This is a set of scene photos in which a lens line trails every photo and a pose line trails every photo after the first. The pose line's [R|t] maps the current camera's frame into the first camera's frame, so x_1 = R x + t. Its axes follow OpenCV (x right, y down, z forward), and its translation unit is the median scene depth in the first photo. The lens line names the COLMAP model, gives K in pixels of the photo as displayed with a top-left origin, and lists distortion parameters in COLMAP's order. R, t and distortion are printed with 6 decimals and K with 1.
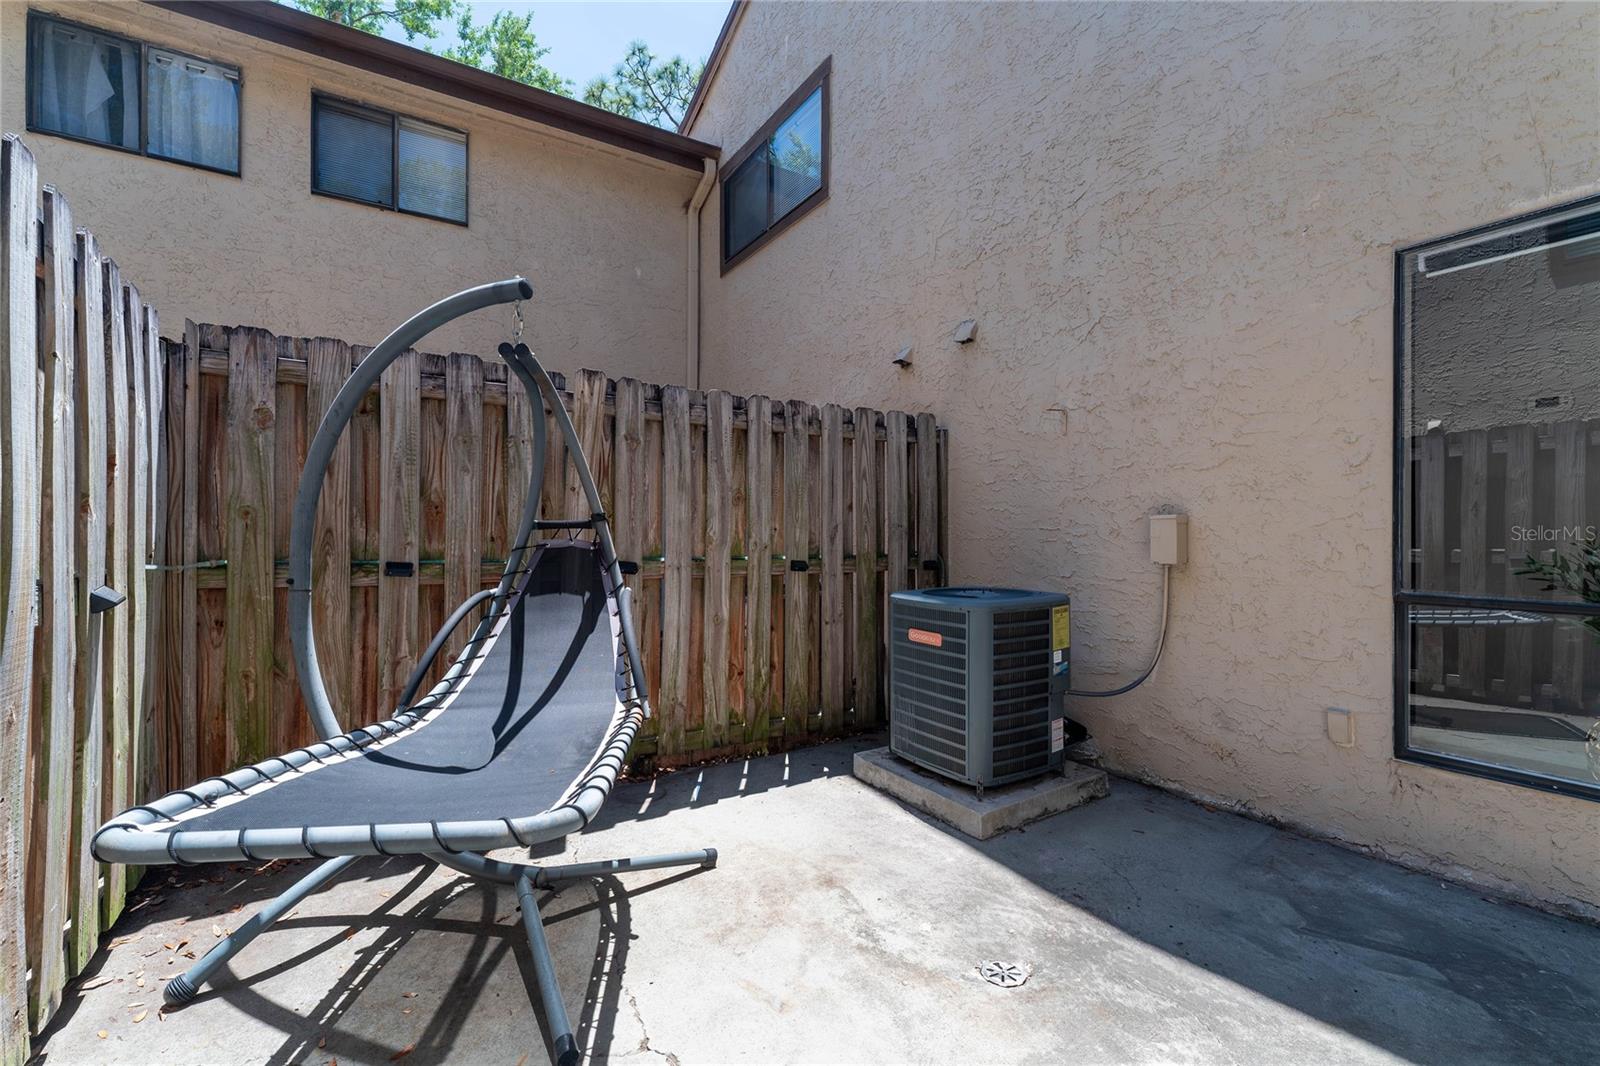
lens RADIAL K [[688.3, 0, 792.7], [0, 688.3, 538.2], [0, 0, 1]] dist [-0.000383, -0.000209]
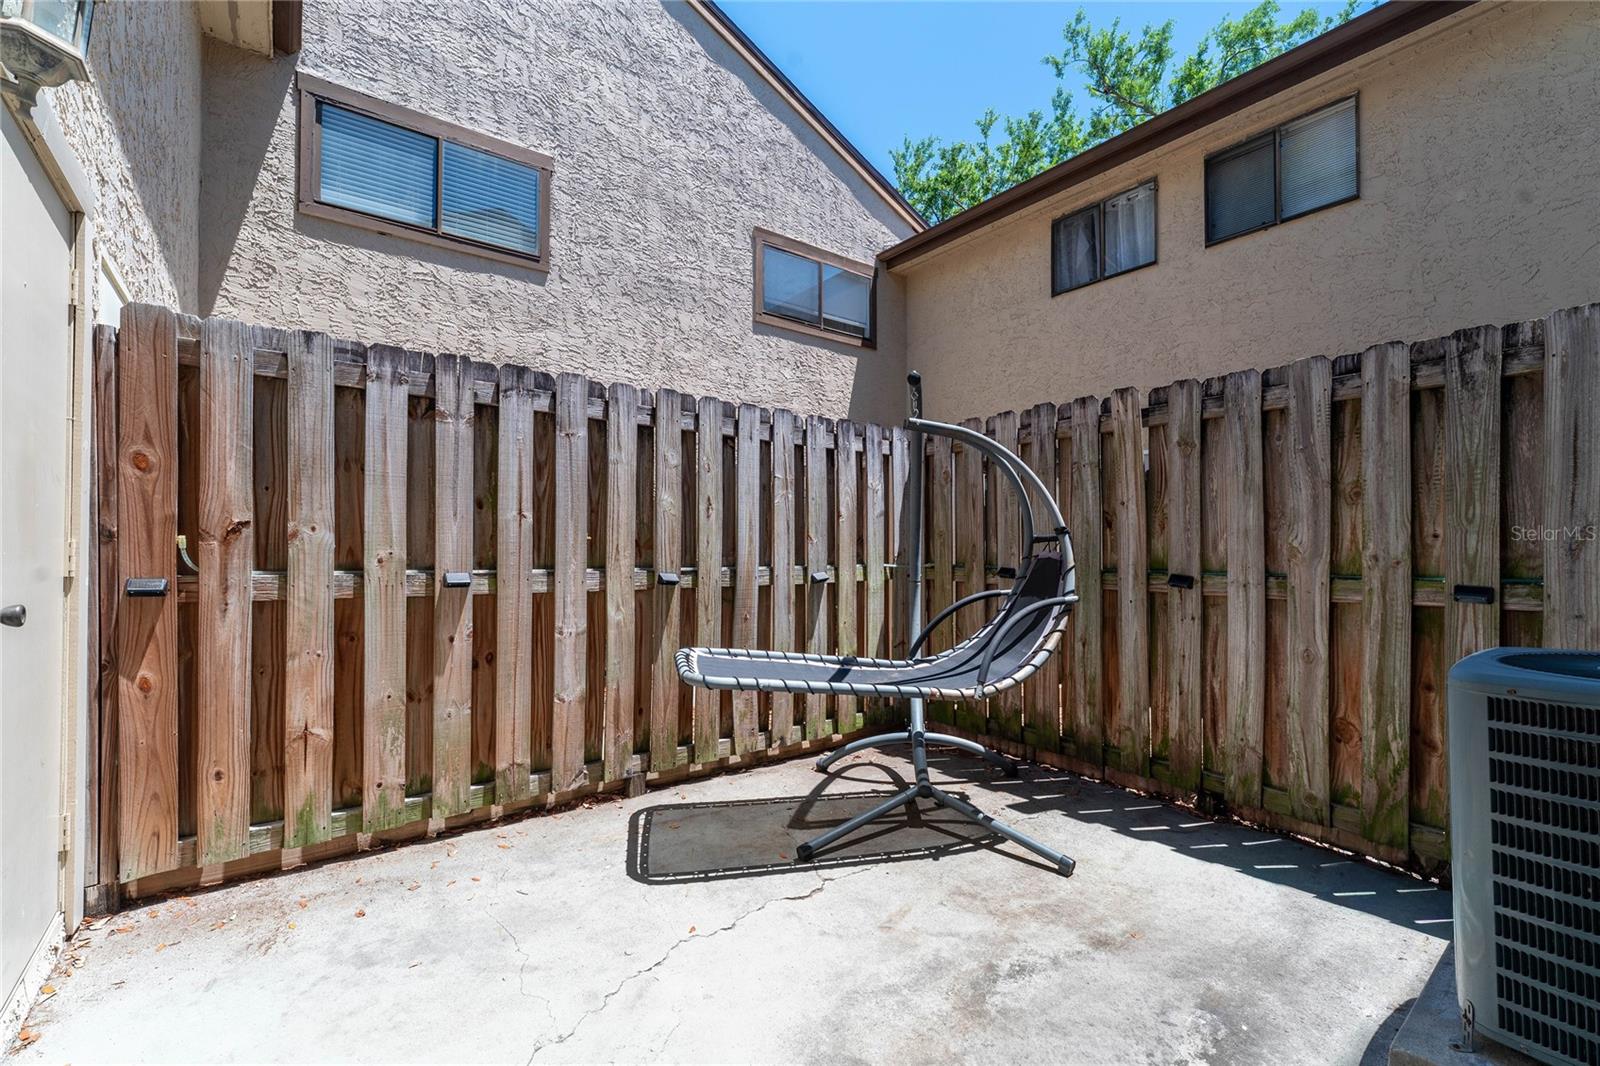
lens RADIAL K [[688.3, 0, 792.0], [0, 688.3, 540.1], [0, 0, 1]] dist [-0.000383, -0.000209]
pose [[0.092018, -0.016441, -0.995622, 0.644911], [-0.000822, 0.999862, -0.016587, 0.002606], [0.995757, 0.002344, 0.091992, 0.380772]]
